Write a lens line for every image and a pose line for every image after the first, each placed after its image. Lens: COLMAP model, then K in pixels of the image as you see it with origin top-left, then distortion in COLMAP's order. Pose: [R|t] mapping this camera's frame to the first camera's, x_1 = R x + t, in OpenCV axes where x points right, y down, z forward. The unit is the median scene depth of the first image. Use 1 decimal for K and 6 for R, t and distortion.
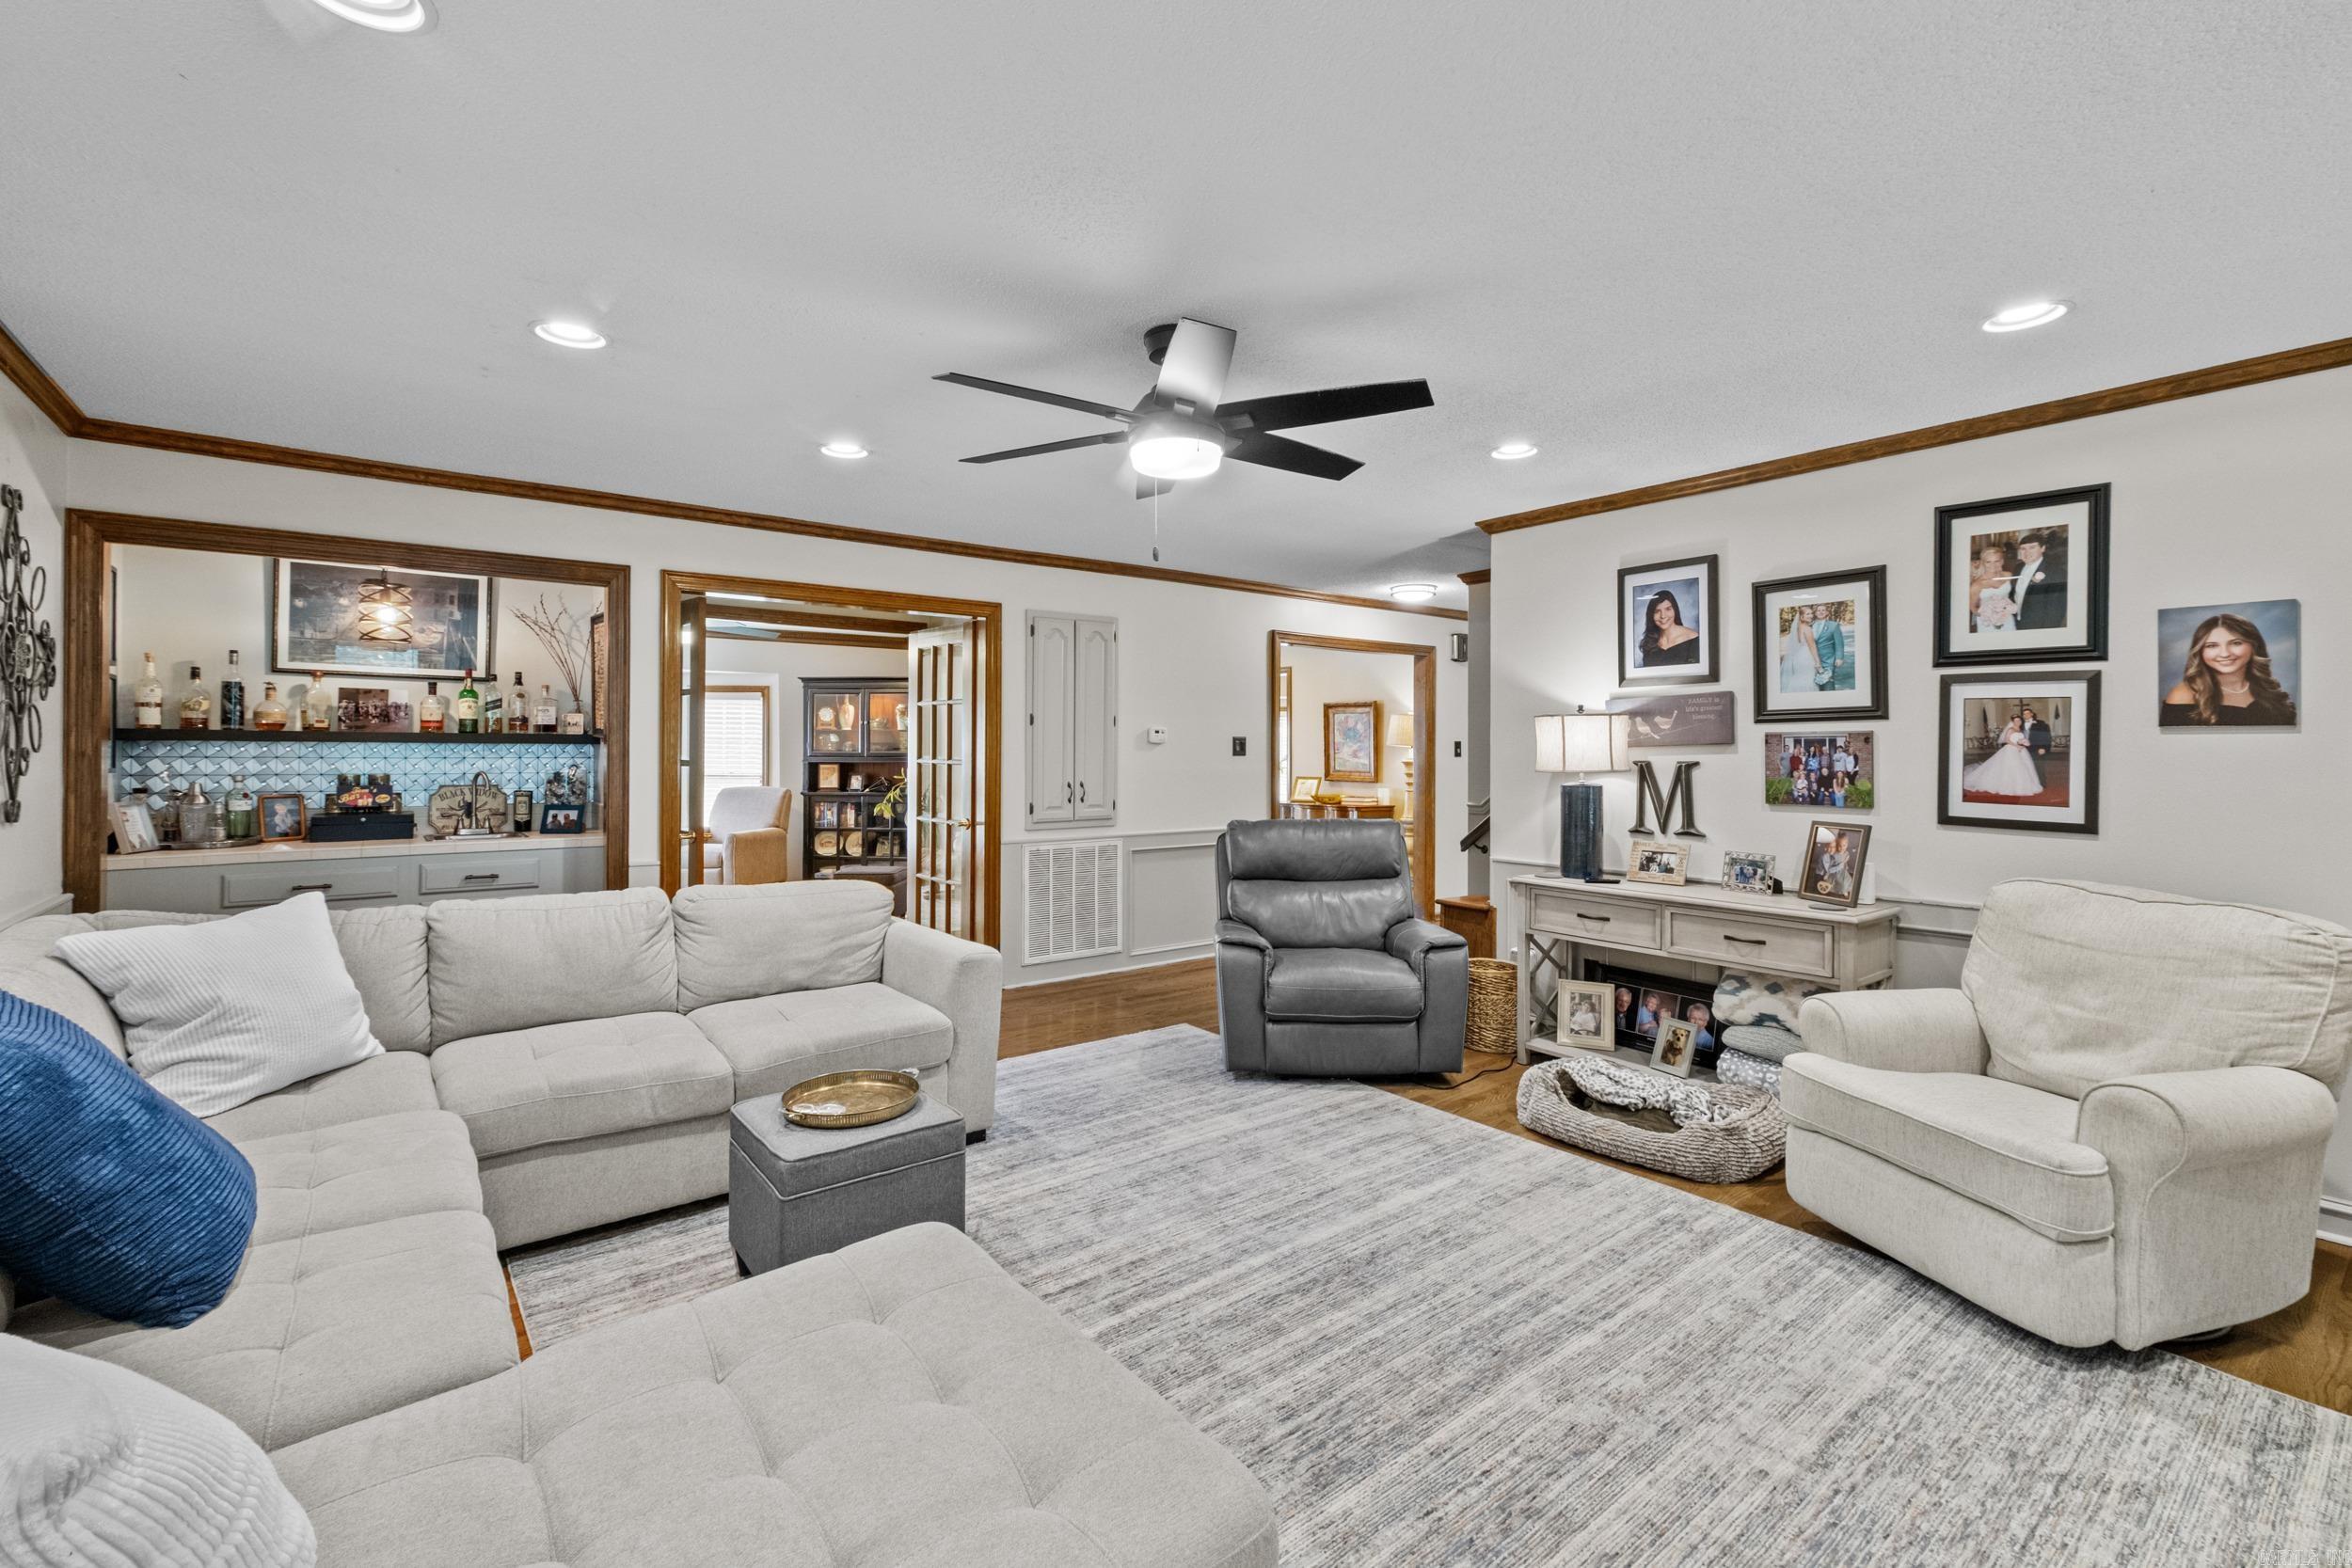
lens RADIAL K [[1008.6, 0, 1167.1], [0, 1008.6, 747.5], [0, 0, 1]] dist [0.007471, 0.000338]
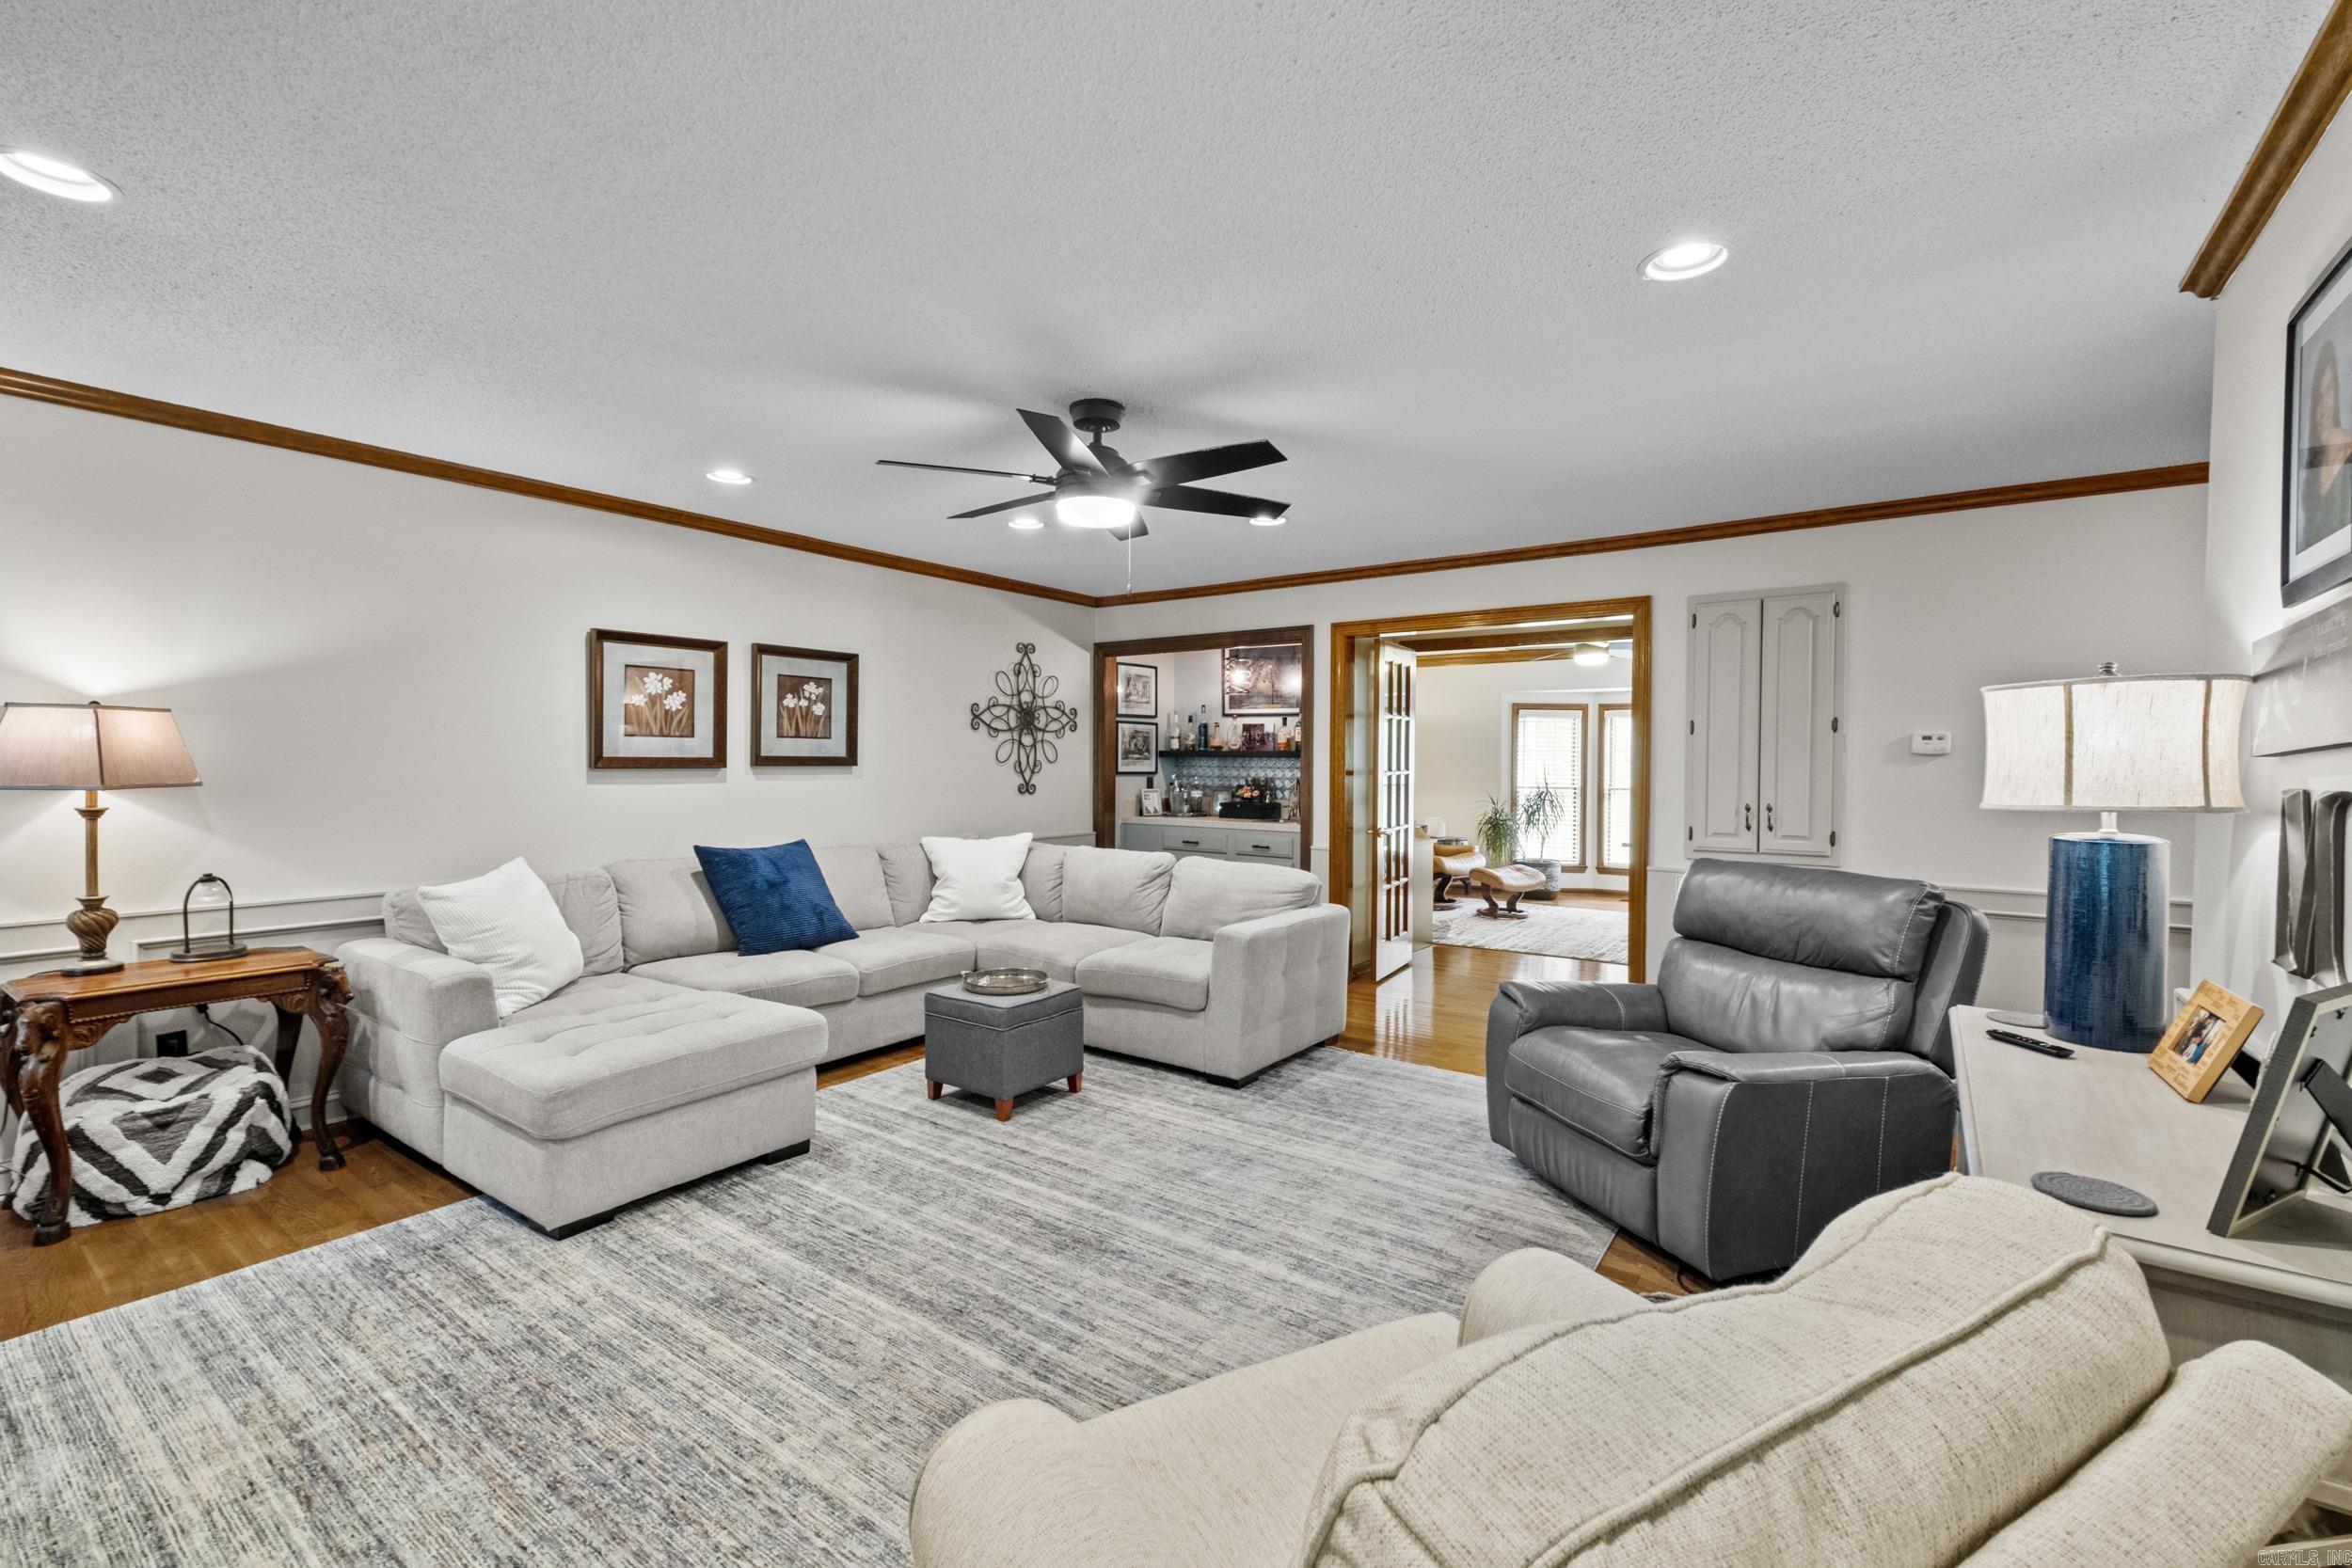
lens RADIAL K [[1008.6, 0, 1191.5], [0, 1008.6, 791.7], [0, 0, 1]] dist [0.007471, 0.000338]
pose [[0.287553, 0.027613, -0.957367, 0.920522], [-0.002568, 0.999603, 0.028060, 0.005193], [0.957761, -0.005610, 0.287510, 0.600832]]
